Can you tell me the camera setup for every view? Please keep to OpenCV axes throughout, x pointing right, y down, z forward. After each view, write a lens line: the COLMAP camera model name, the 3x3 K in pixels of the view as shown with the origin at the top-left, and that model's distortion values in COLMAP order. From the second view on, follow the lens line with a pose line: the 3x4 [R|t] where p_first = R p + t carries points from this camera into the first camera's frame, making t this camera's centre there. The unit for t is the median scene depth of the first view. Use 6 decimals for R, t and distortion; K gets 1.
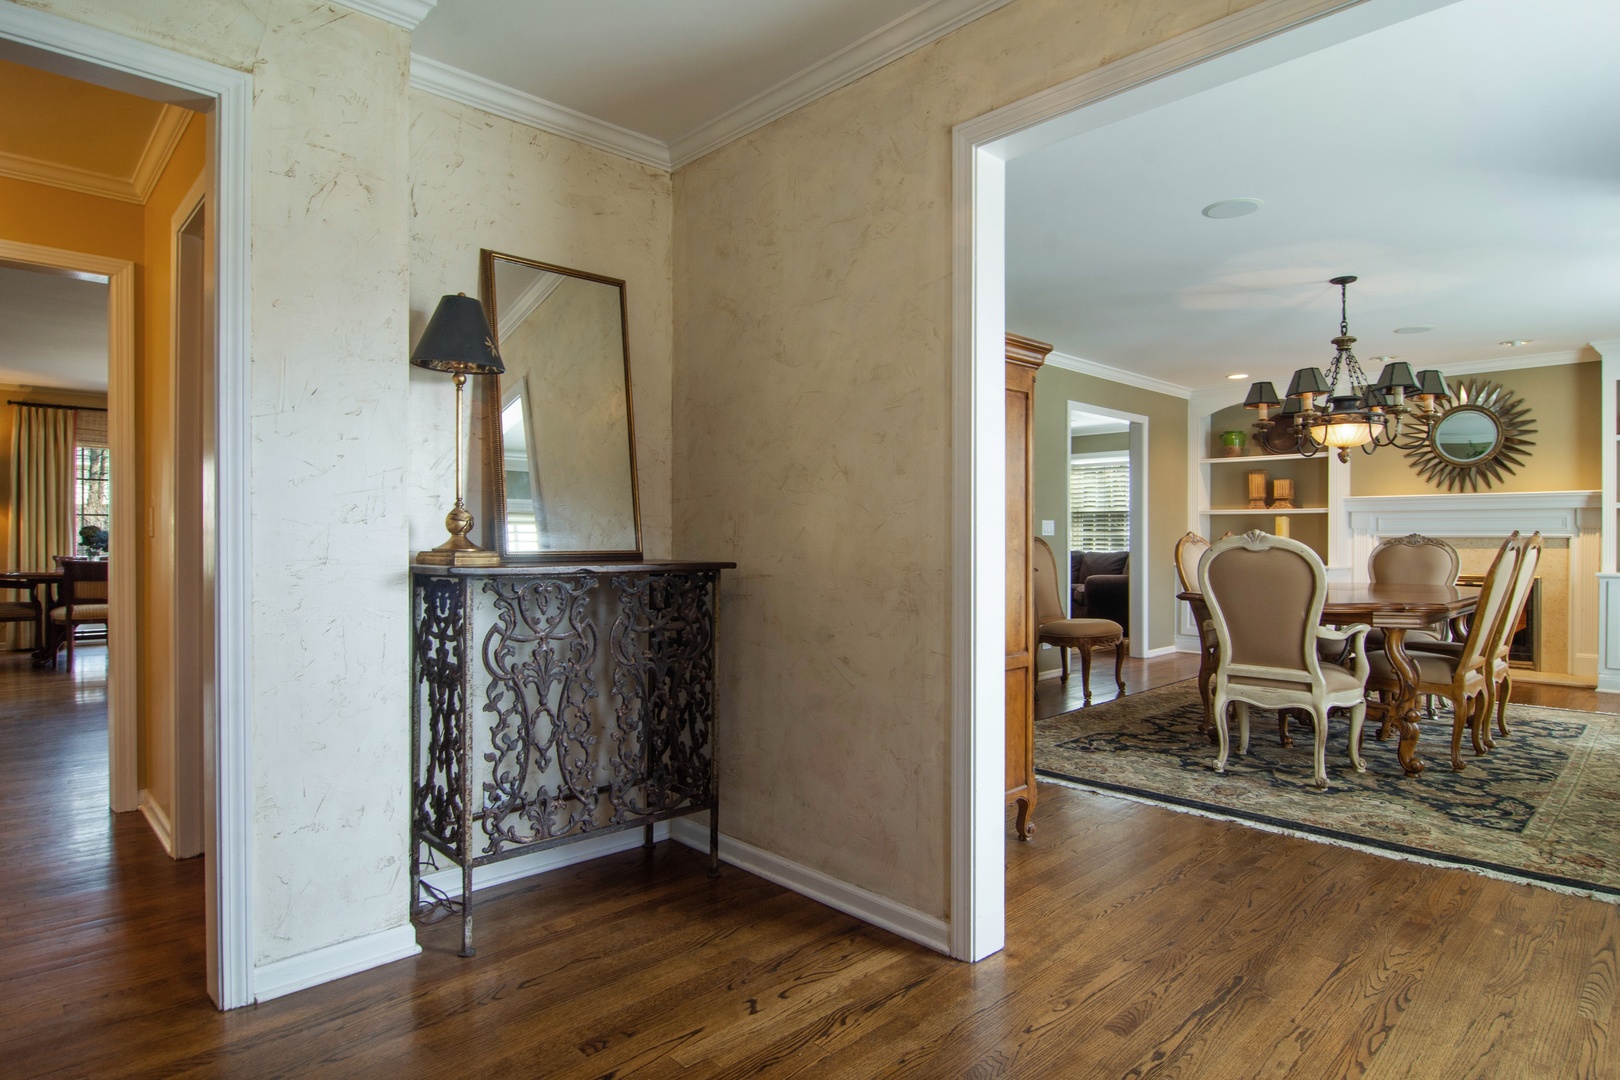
lens RADIAL K [[876.3, 0, 813.9], [0, 876.3, 539.6], [0, 0, 1]] dist [-0.026384, -0.003720]
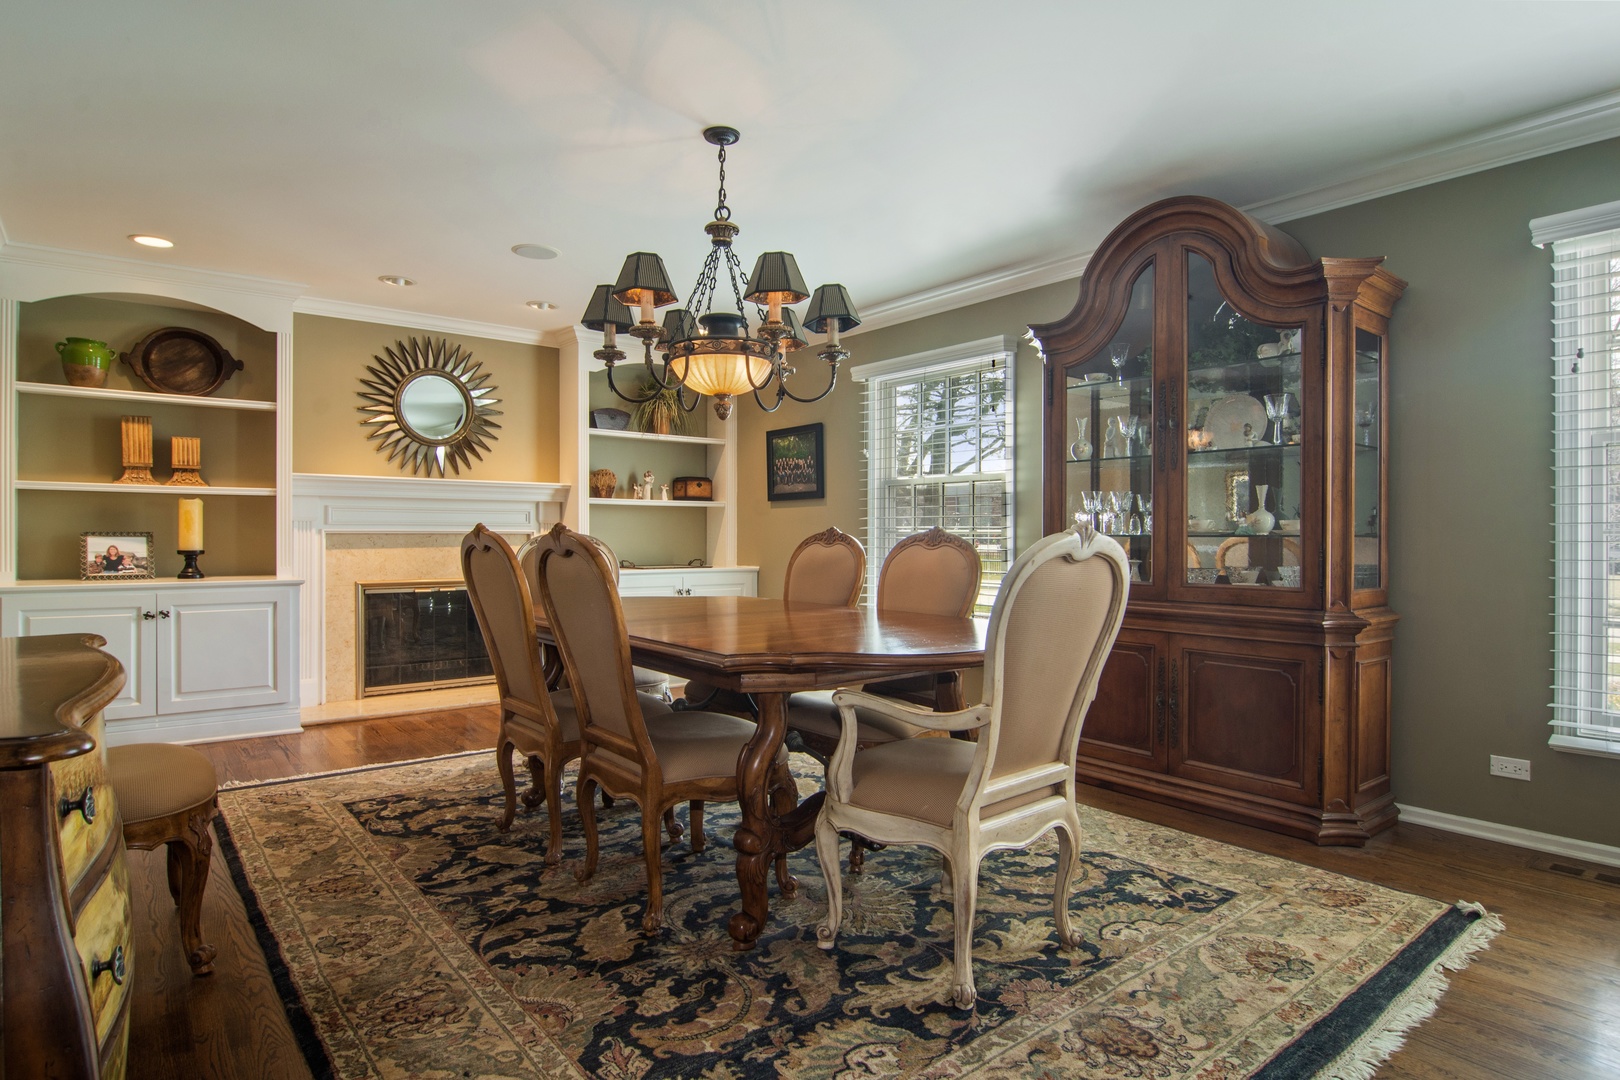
lens RADIAL K [[876.3, 0, 818.7], [0, 876.3, 538.2], [0, 0, 1]] dist [-0.026384, -0.003720]
pose [[0.105292, -0.002640, 0.994438, -0.018539], [0.000837, 0.999996, 0.002566, 0.000022], [-0.994441, 0.000562, 0.105294, 0.601513]]
